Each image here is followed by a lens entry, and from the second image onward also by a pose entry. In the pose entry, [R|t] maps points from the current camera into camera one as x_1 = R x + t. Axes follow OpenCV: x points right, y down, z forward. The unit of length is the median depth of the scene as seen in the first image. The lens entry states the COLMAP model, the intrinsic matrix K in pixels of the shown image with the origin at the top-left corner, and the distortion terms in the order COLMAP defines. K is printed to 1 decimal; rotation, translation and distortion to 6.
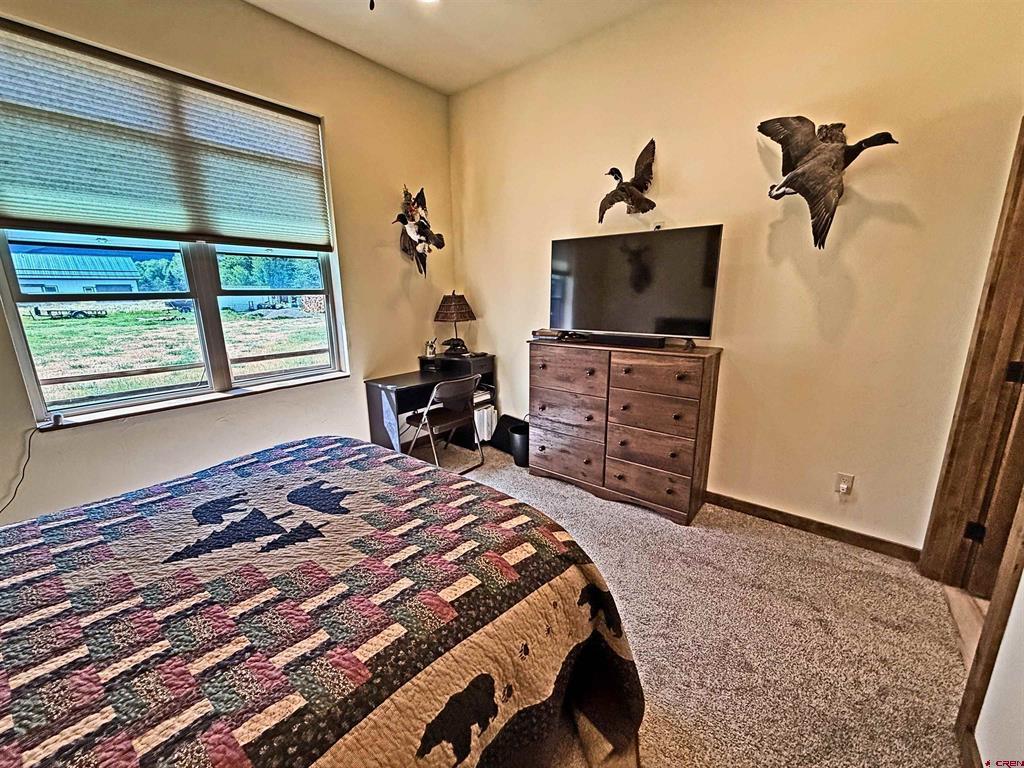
lens RADIAL K [[408.7, 0, 511.6], [0, 408.7, 383.4], [0, 0, 1]] dist [-0.001511, 0.000646]
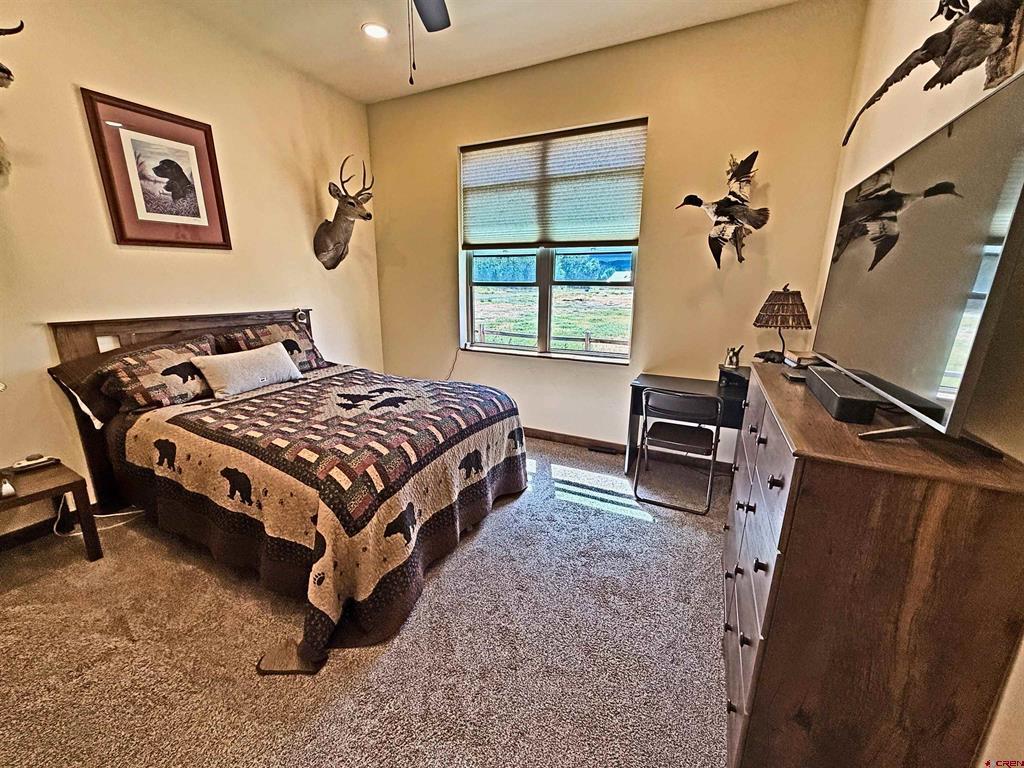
lens RADIAL K [[408.7, 0, 507.8], [0, 408.7, 385.3], [0, 0, 1]] dist [-0.001511, 0.000646]
pose [[0.224376, 0.241530, -0.944097, 0.891898], [-0.231585, 0.954260, 0.189091, -0.159169], [0.946585, 0.176211, 0.270048, 0.730477]]
